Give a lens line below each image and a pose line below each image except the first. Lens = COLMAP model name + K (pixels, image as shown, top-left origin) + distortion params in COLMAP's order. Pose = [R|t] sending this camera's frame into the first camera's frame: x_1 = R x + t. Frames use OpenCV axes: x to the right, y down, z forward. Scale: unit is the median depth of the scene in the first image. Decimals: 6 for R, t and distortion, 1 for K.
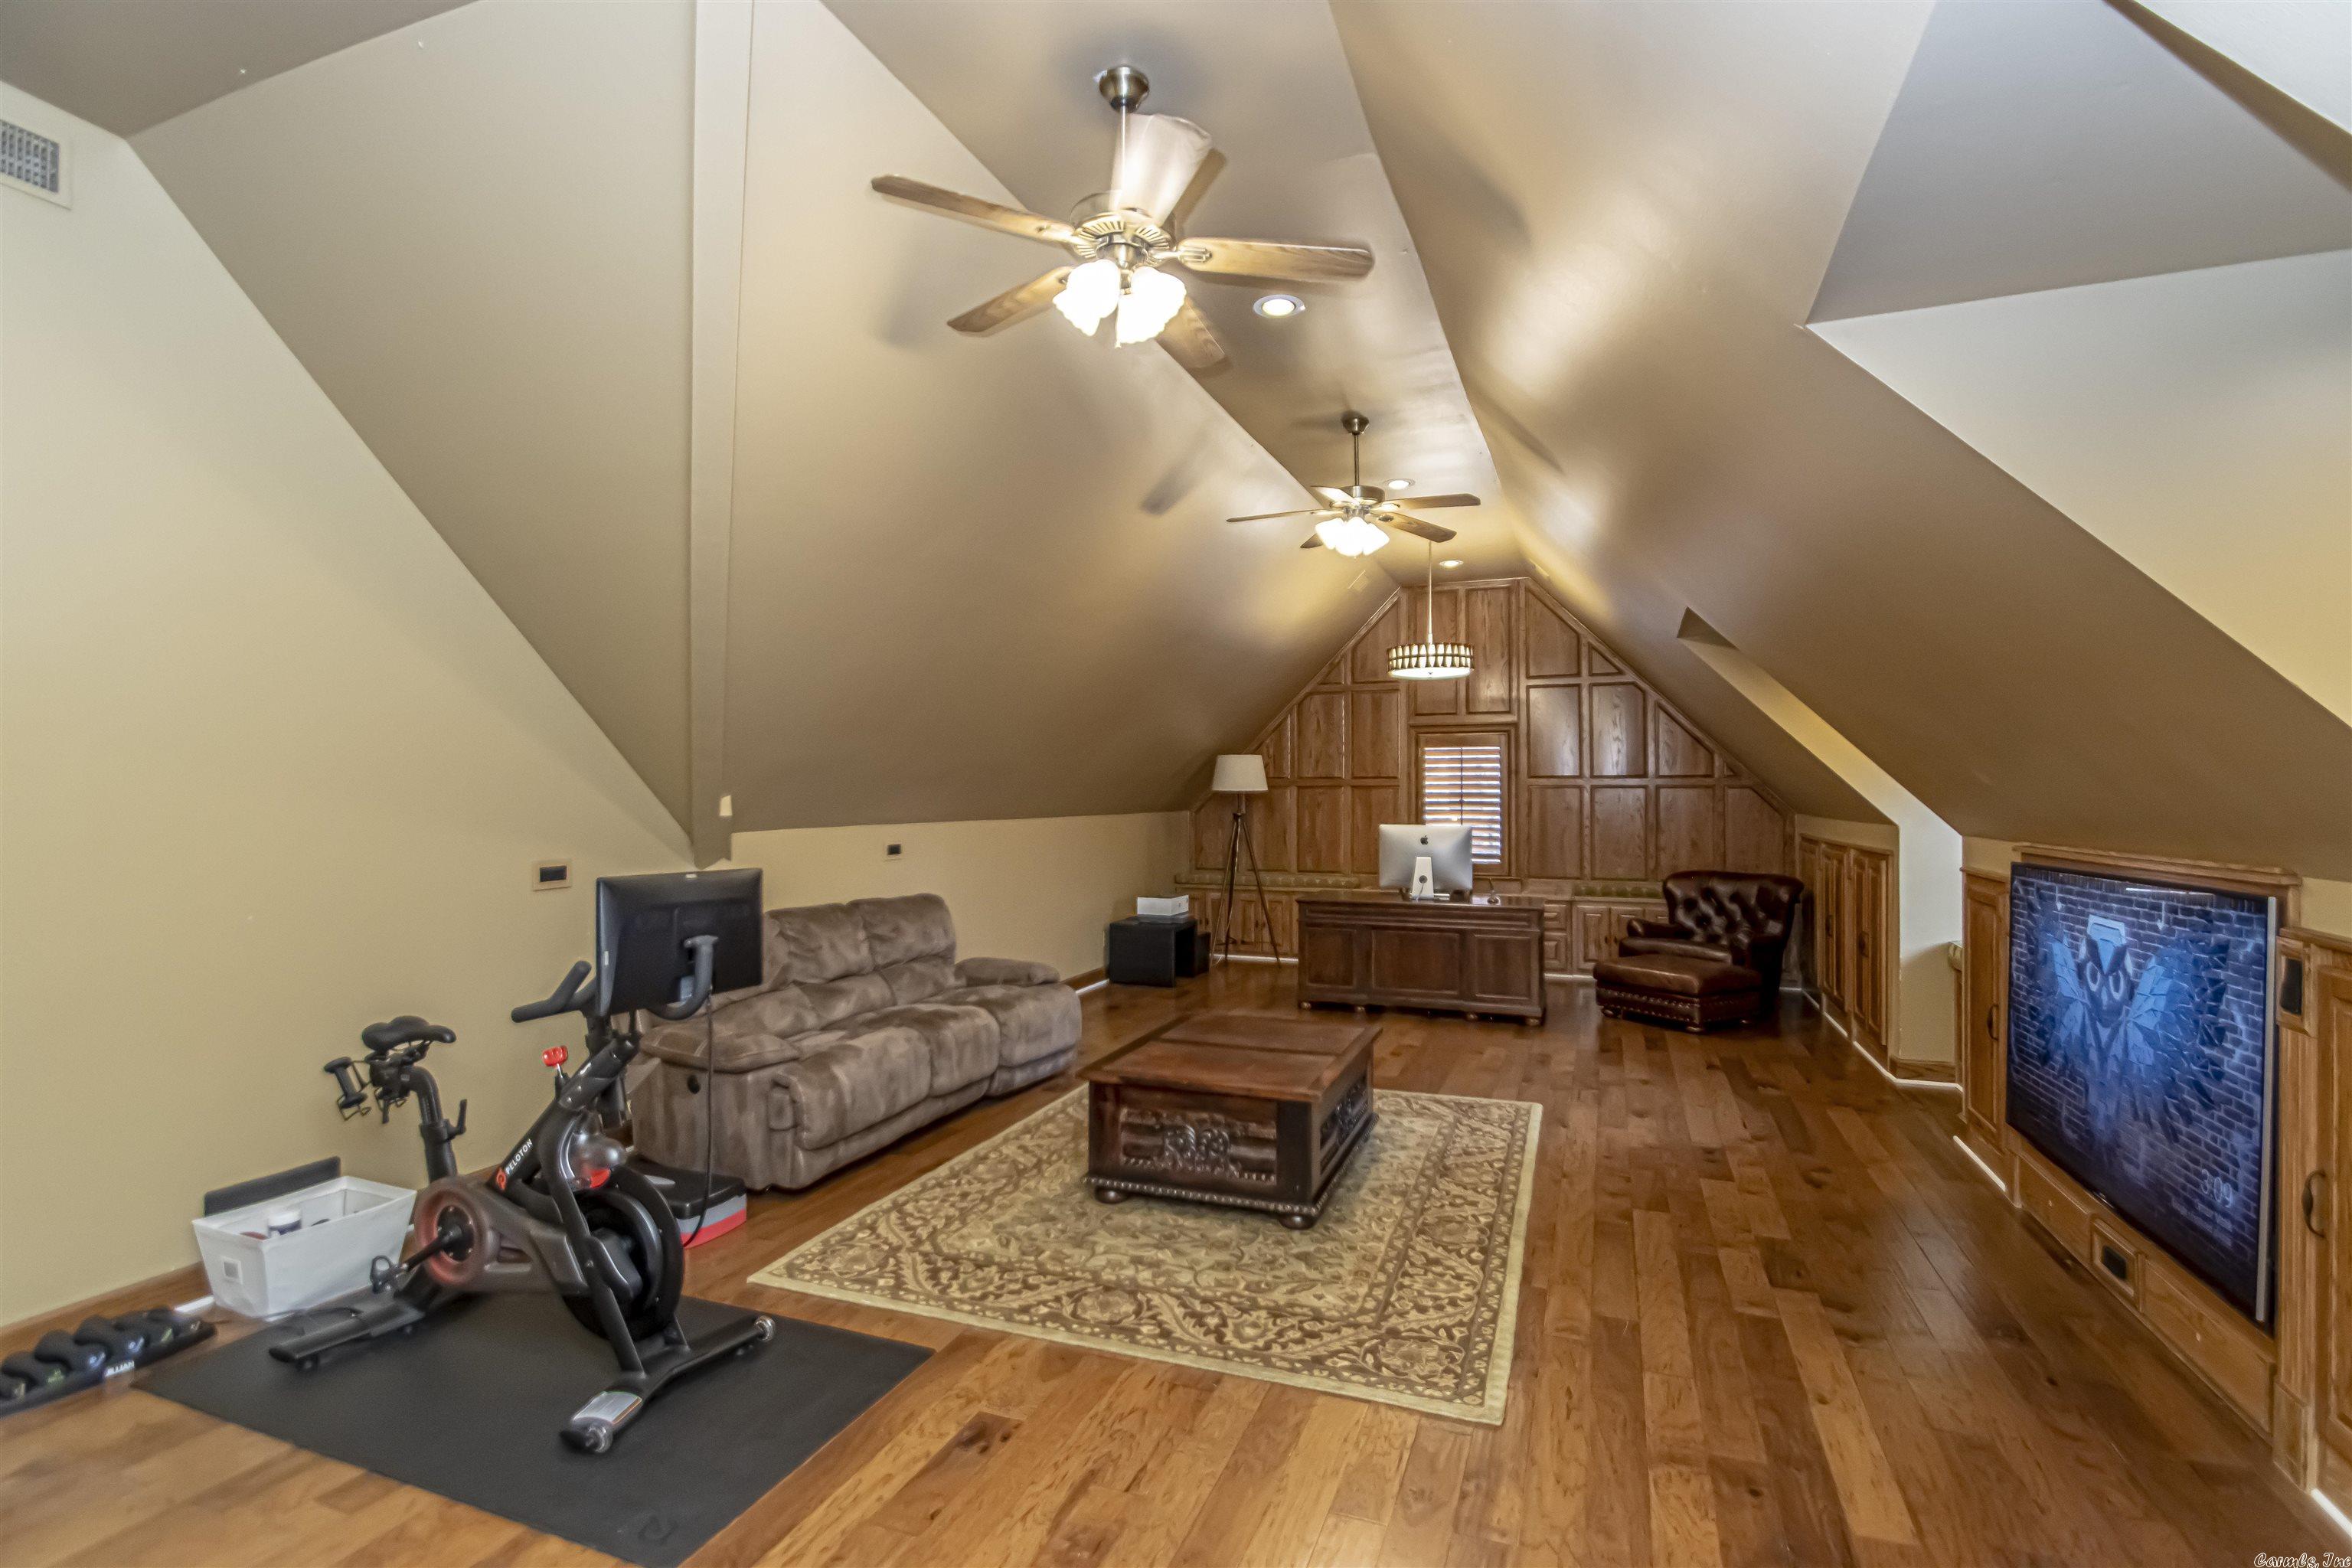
lens RADIAL K [[1080.7, 0, 1176.0], [0, 1080.7, 784.0], [0, 0, 1]] dist [0.013753, -0.020097]
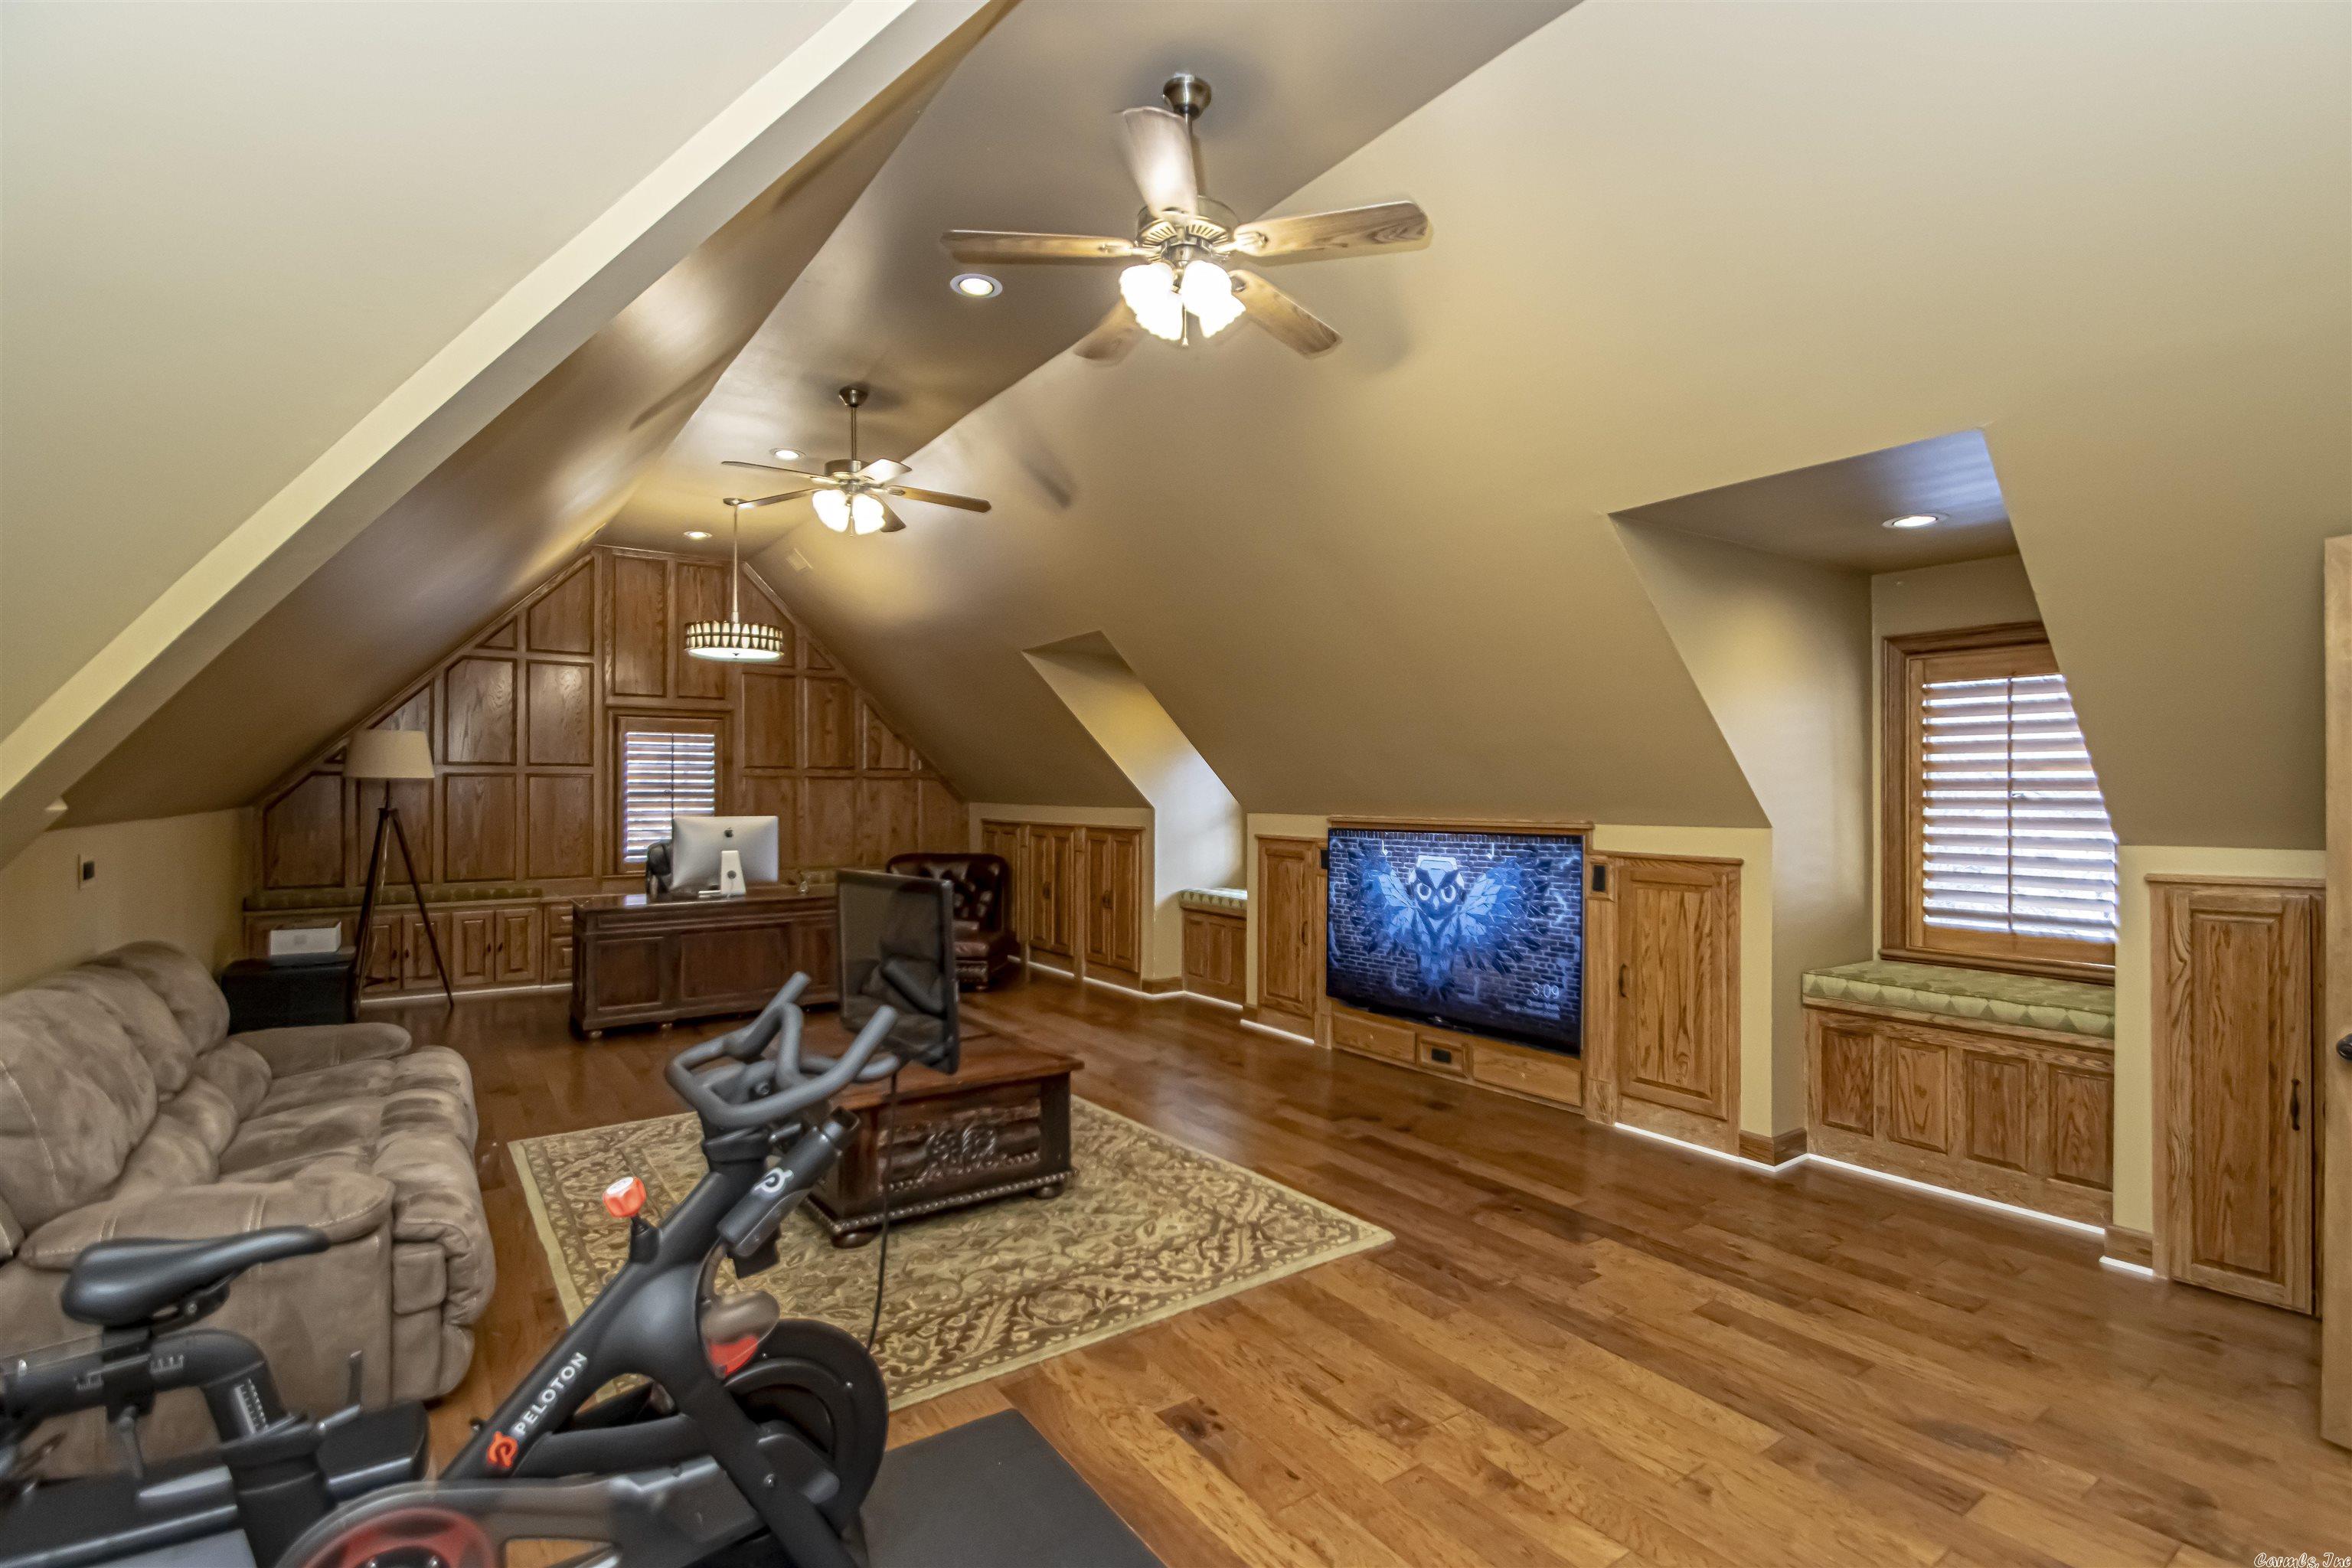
lens RADIAL K [[1104.6, 0, 1176.0], [0, 1104.6, 784.0], [0, 0, 1]] dist [0.002307, -0.000119]
pose [[0.555969, 0.007177, 0.831172, -0.784895], [-0.011211, 0.999937, -0.001135, 0.015527], [-0.831127, -0.008688, 0.556014, 0.349605]]
